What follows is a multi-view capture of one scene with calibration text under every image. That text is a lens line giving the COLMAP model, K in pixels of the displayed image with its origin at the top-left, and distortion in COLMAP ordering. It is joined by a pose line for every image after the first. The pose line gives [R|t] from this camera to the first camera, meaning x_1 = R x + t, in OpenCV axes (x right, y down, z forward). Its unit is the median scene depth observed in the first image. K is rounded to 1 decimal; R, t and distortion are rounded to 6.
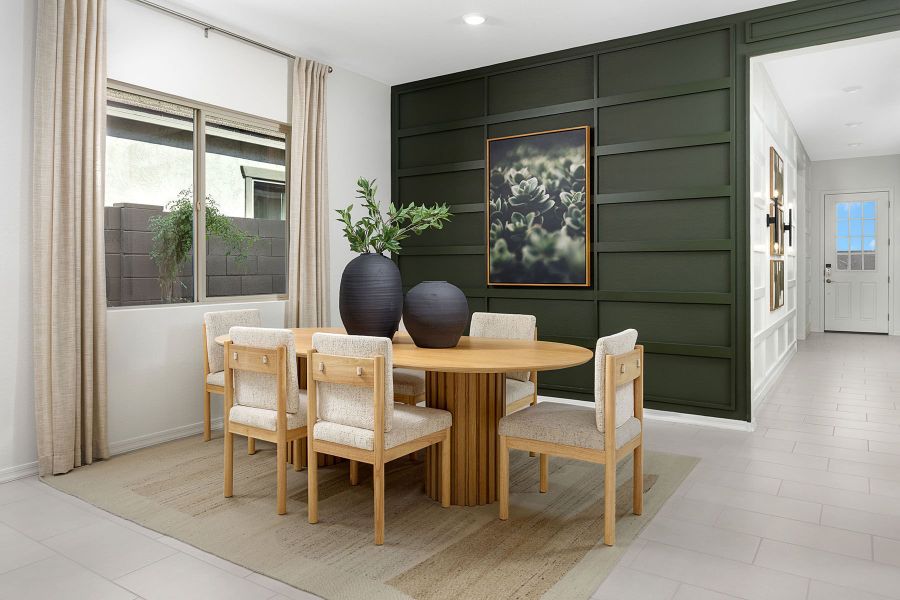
lens RADIAL K [[618.8, 0, 440.5], [0, 618.8, 273.4], [0, 0, 1]] dist [0.020378, -0.008581]
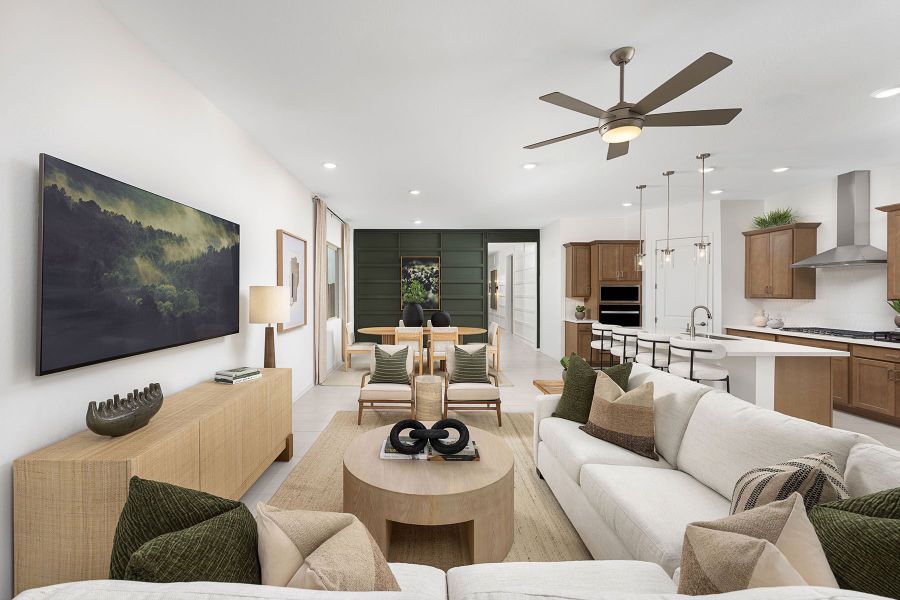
lens RADIAL K [[363.7, 0, 414.8], [0, 363.7, 297.3], [0, 0, 1]] dist [-0.002491, -0.000645]
pose [[0.840564, -0.004499, 0.541694, -0.772204], [0.003460, 0.999990, 0.002936, -0.044513], [-0.541701, -0.000594, 0.840571, -0.391020]]
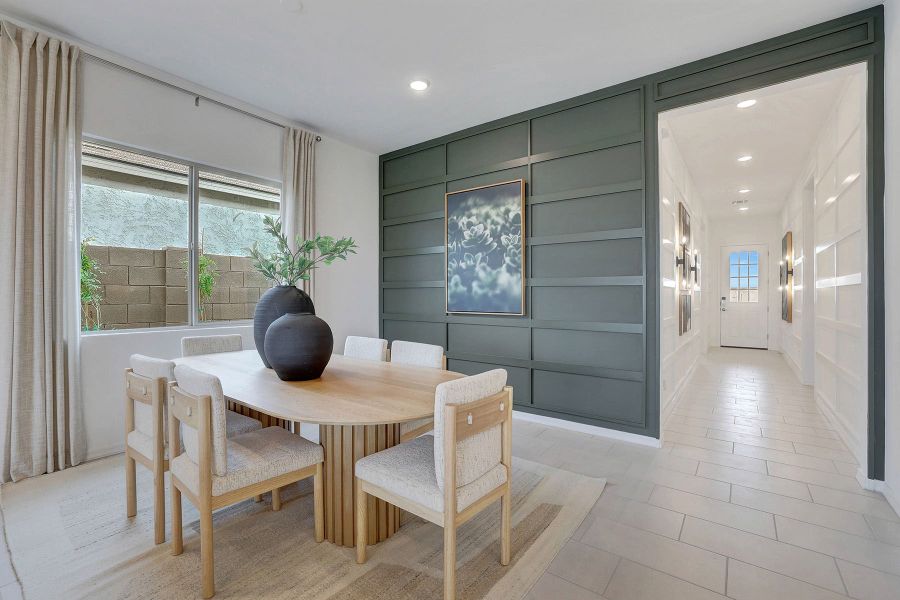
lens RADIAL K [[390.0, 0, 462.5], [0, 390.0, 296.7], [0, 0, 1]] dist [-0.030237, 0.007707]
pose [[0.999469, 0.006253, -0.031983, 0.139715], [-0.006601, 0.999920, -0.010792, -0.005568], [0.031913, 0.010998, 0.999430, 0.247026]]
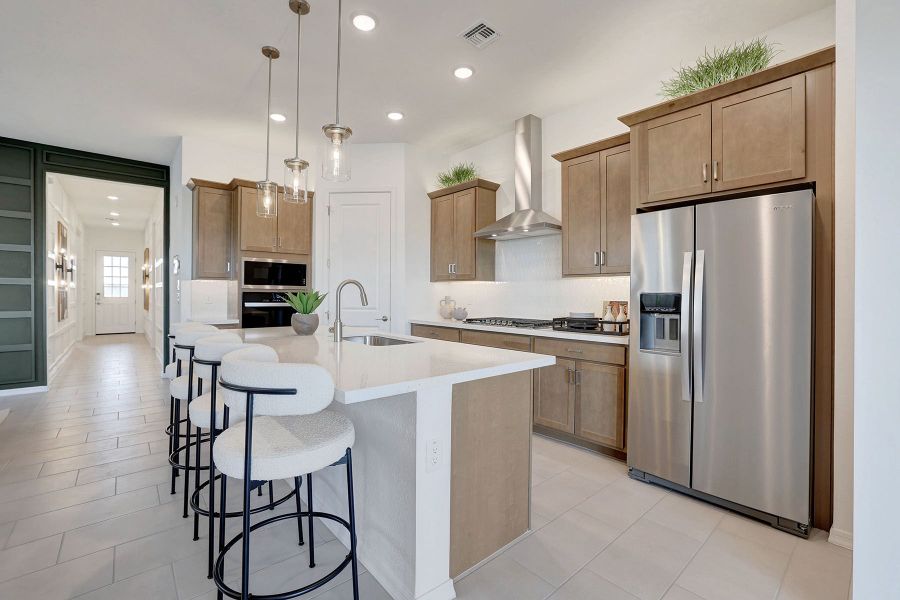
lens RADIAL K [[390.0, 0, 435.9], [0, 390.0, 296.1], [0, 0, 1]] dist [-0.030237, 0.007707]
pose [[0.288161, 0.002078, 0.957580, -0.162565], [0.004240, 0.999985, -0.003446, 0.001536], [-0.957573, 0.005053, 0.288148, -0.271692]]
